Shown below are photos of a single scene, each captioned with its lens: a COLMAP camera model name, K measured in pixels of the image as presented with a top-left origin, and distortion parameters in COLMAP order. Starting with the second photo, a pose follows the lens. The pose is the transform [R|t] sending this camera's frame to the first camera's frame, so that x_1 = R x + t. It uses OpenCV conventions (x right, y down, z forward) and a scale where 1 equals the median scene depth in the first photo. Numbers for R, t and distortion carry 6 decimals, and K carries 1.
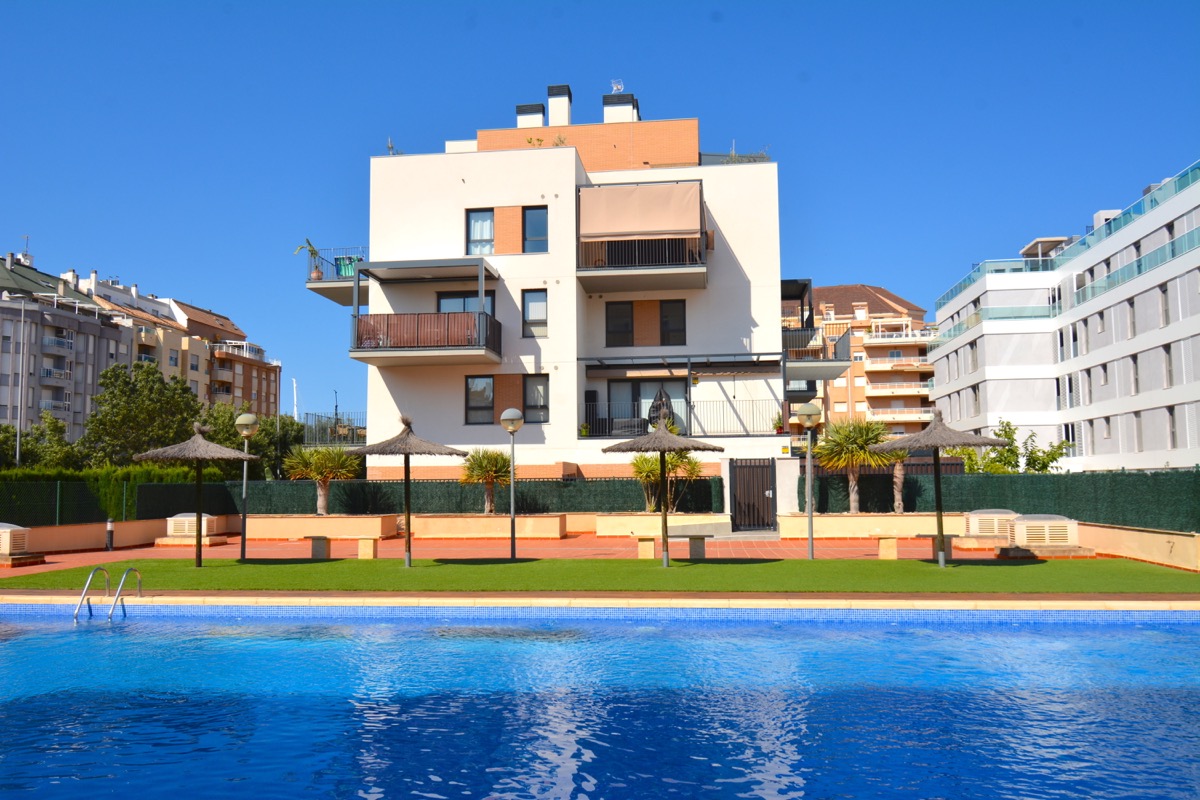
lens RADIAL K [[956.8, 0, 600.0], [0, 956.8, 400.0], [0, 0, 1]] dist [-0.002077, -0.002430]
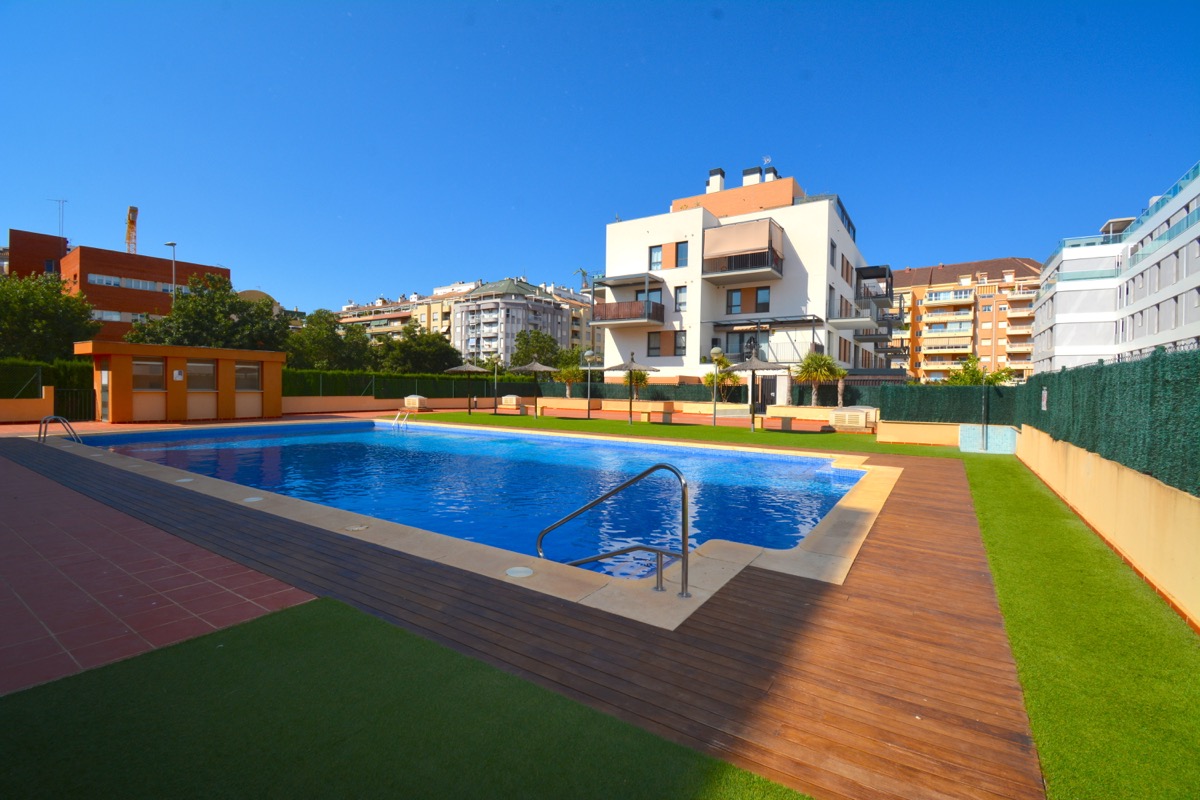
lens RADIAL K [[524.5, 0, 602.1], [0, 524.5, 398.8], [0, 0, 1]] dist [0.015417, -0.021001]
pose [[0.897442, 0.033605, -0.439851, 0.248537], [0.015146, 0.994159, 0.106857, -0.005074], [0.440873, -0.102560, 0.891691, -0.037034]]
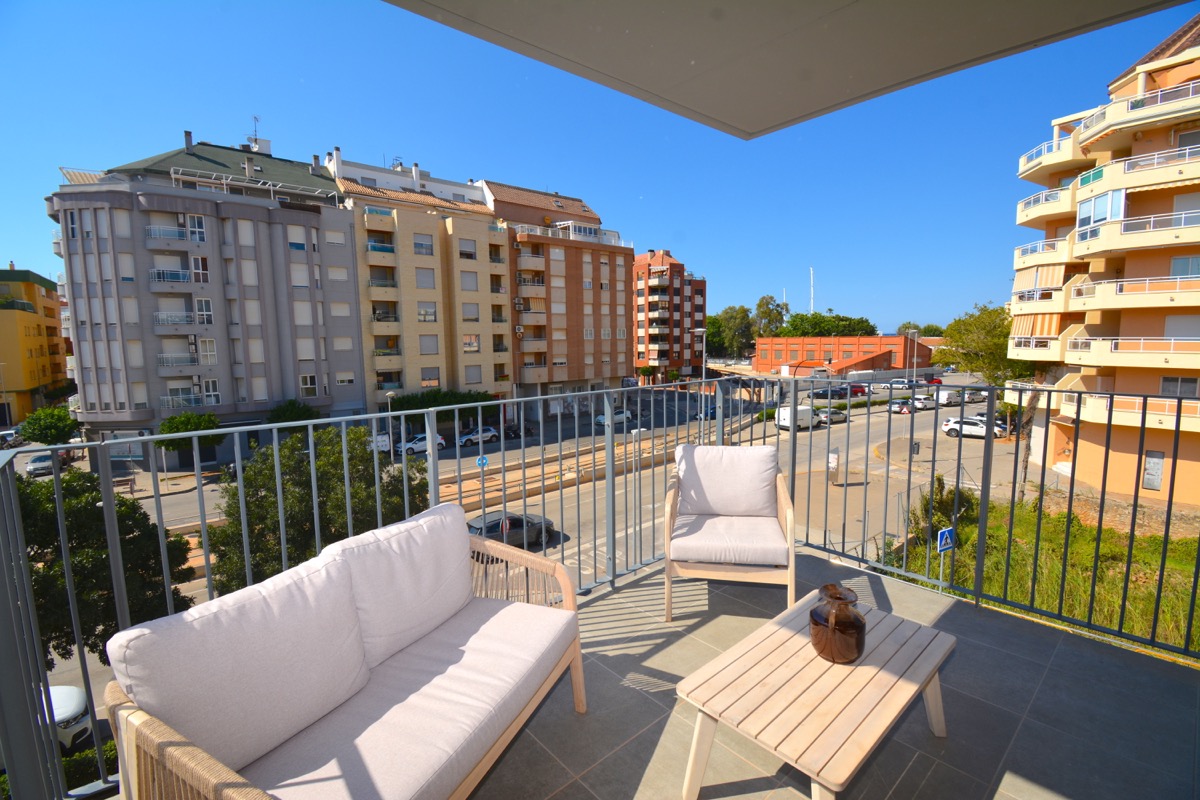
lens RADIAL K [[523.5, 0, 599.6], [0, 523.5, 397.8], [0, 0, 1]] dist [0.021345, -0.026991]
pose [[0.743121, 0.069660, -0.665521, -0.098348], [0.070657, 0.980838, 0.181560, 0.037408], [0.665416, -0.181944, 0.723959, 2.228413]]
